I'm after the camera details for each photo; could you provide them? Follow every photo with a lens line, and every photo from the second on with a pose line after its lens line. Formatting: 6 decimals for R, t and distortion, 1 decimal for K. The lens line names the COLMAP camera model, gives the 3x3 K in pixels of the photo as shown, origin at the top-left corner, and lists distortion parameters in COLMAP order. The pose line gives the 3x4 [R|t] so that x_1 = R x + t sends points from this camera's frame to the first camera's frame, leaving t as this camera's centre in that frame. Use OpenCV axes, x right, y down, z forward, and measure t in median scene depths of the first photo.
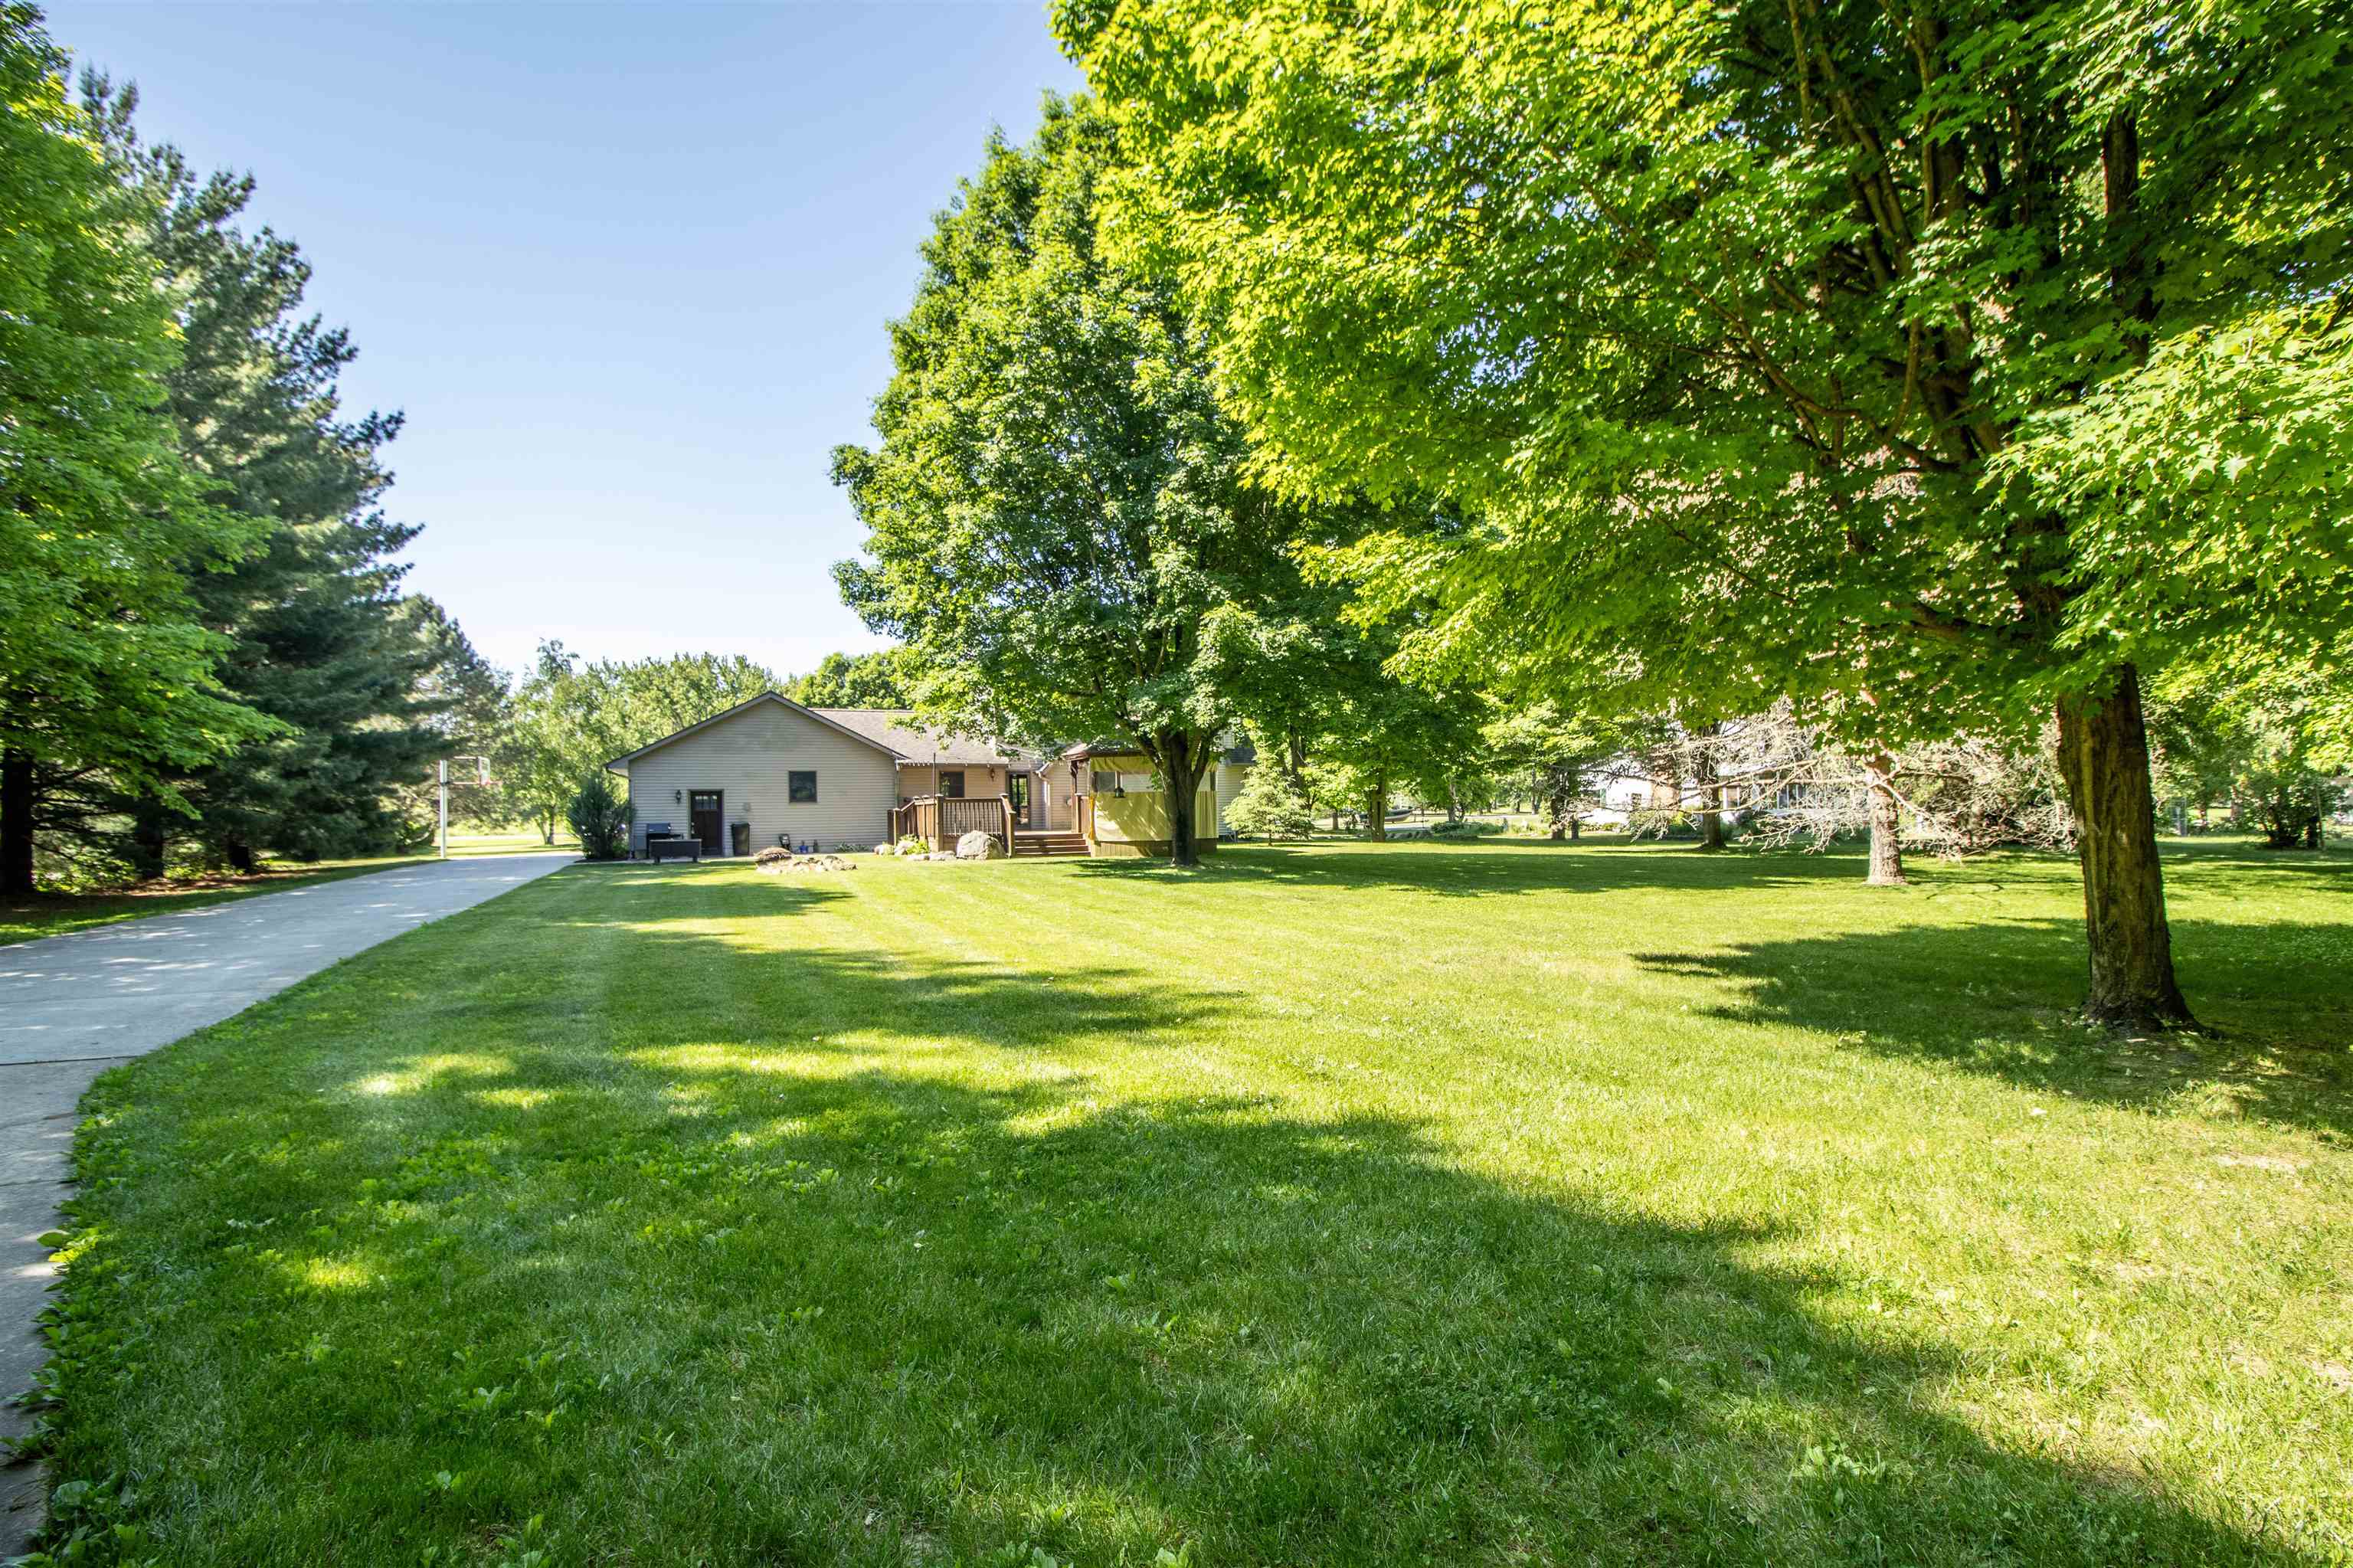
lens RADIAL K [[1094.9, 0, 1181.1], [0, 1094.9, 800.7], [0, 0, 1]] dist [0.001110, -0.010157]
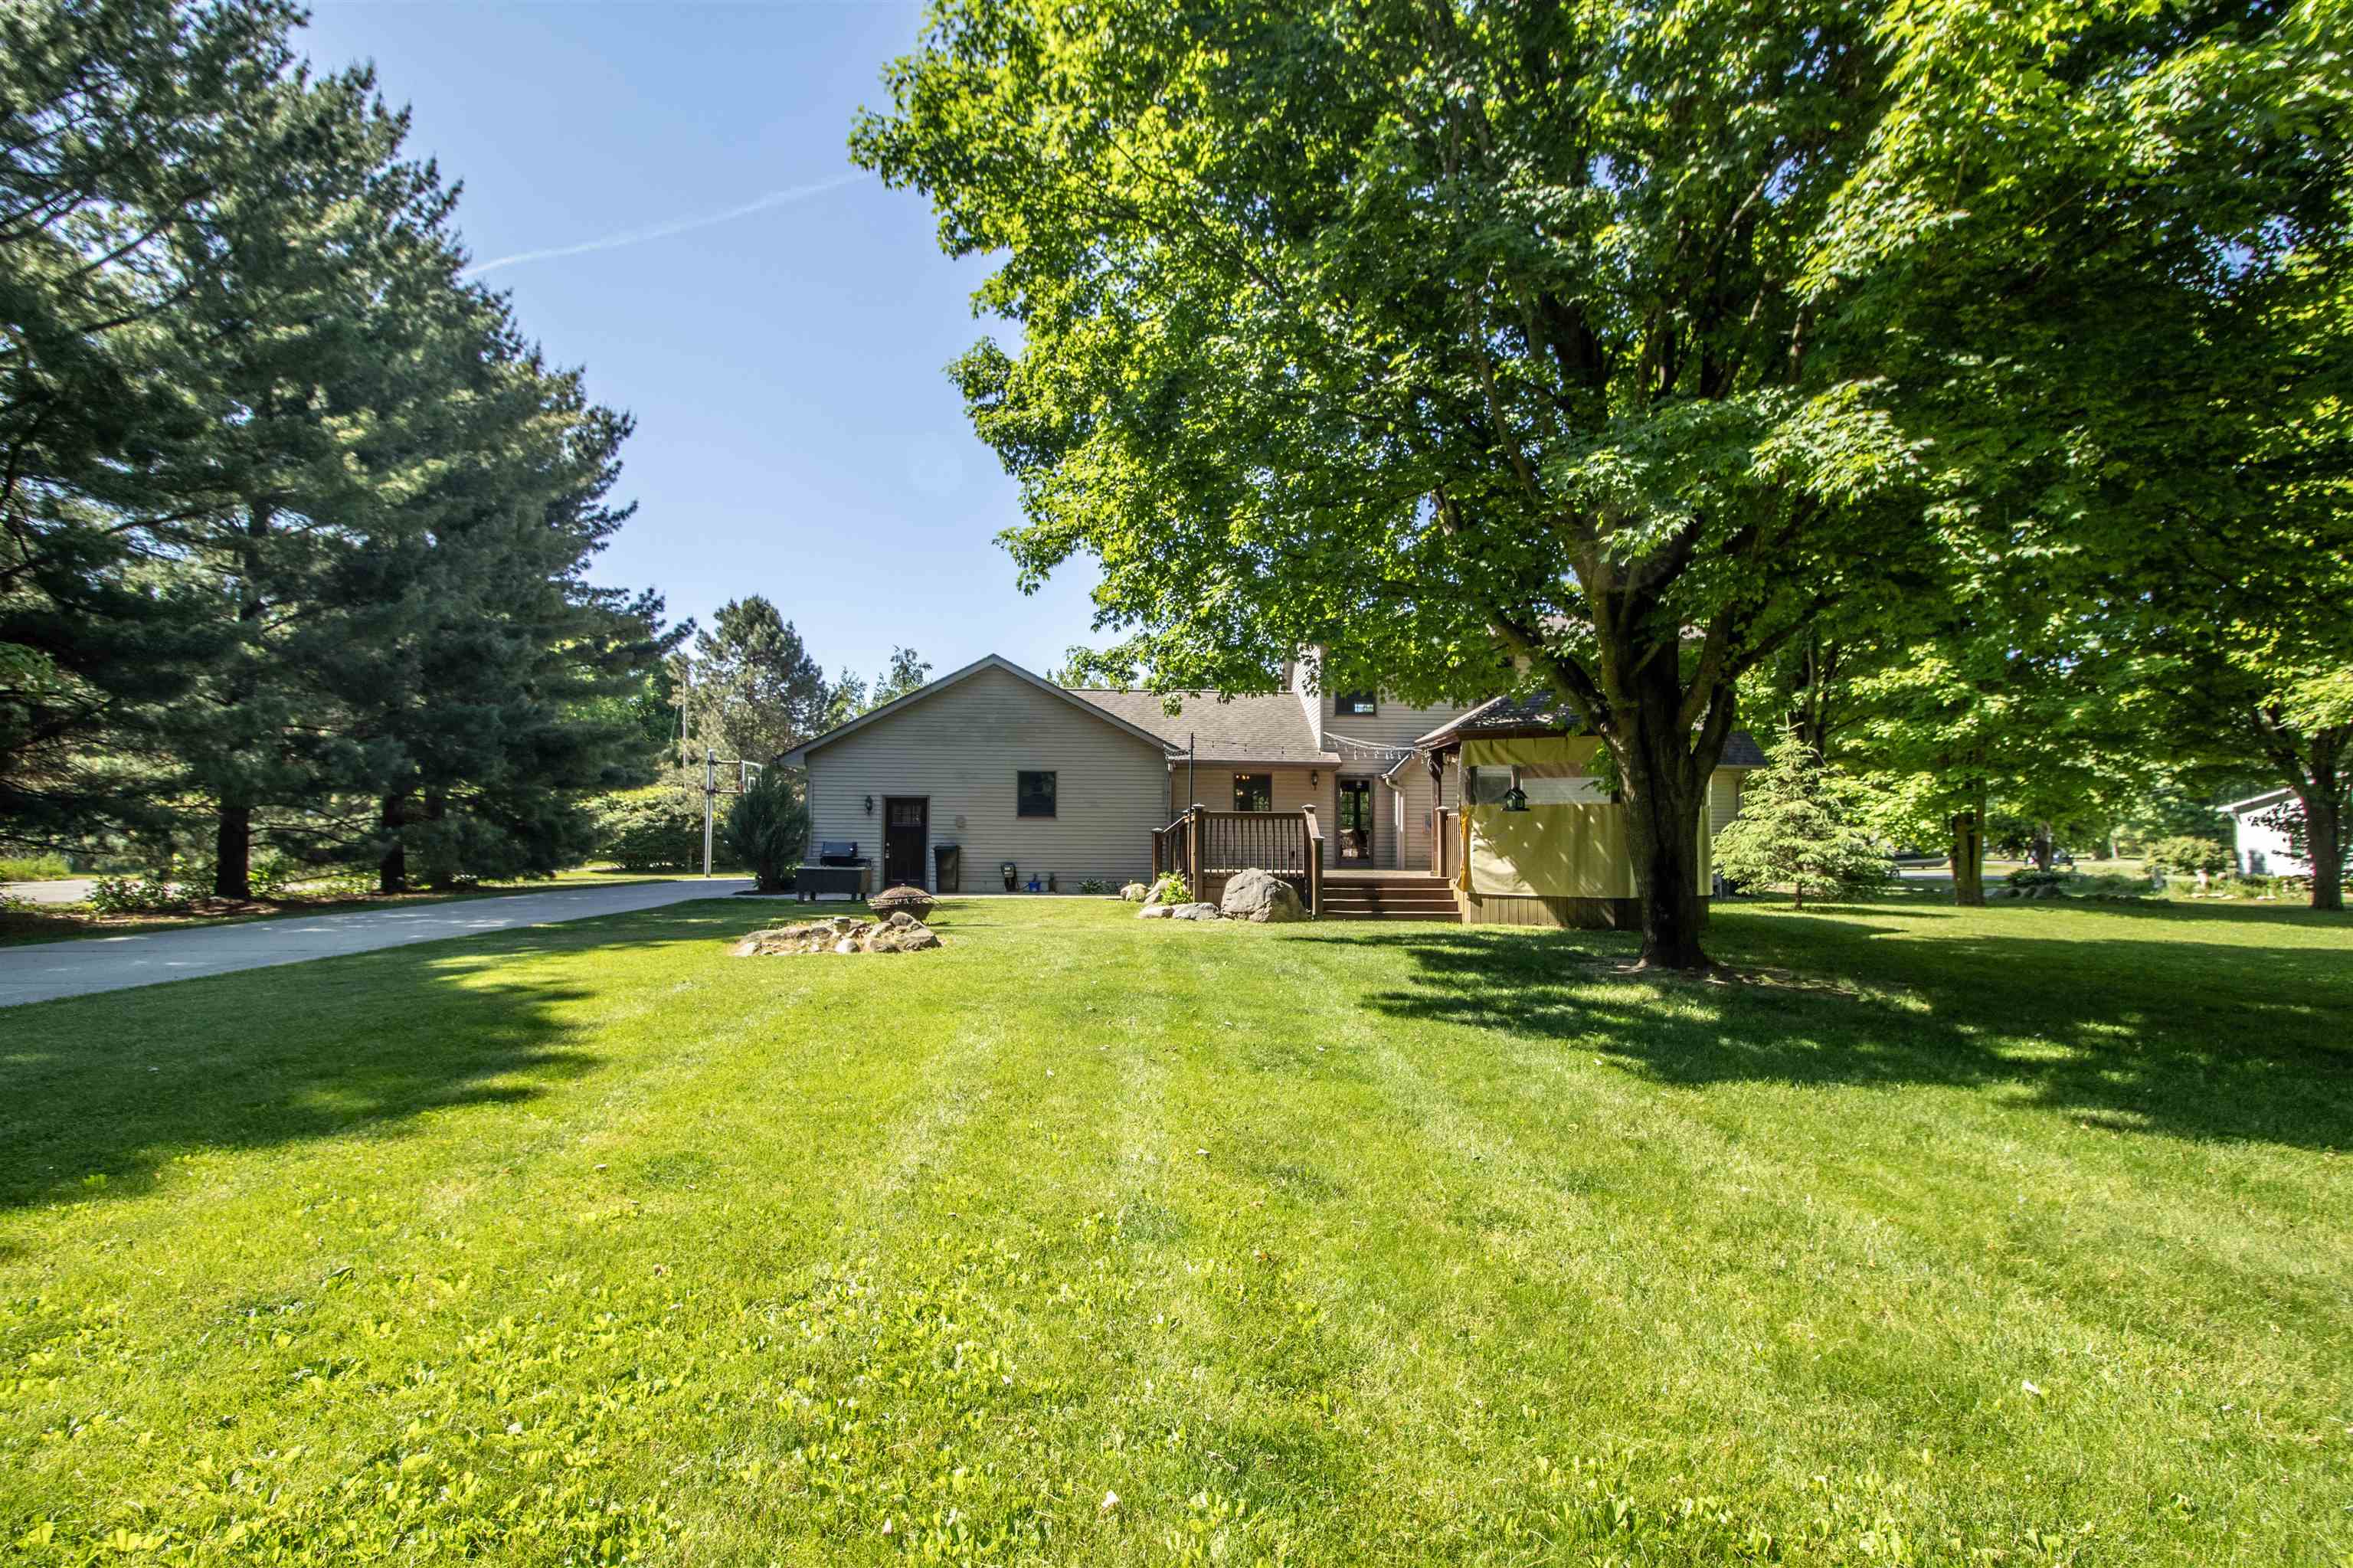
lens RADIAL K [[1133.2, 0, 1177.2], [0, 1133.2, 814.4], [0, 0, 1]] dist [-0.000711, -0.000233]
pose [[0.938113, 0.014778, -0.346015, -0.018029], [-0.019327, 0.999766, -0.009700, 0.004769], [0.345791, 0.015787, 0.938179, 0.366954]]
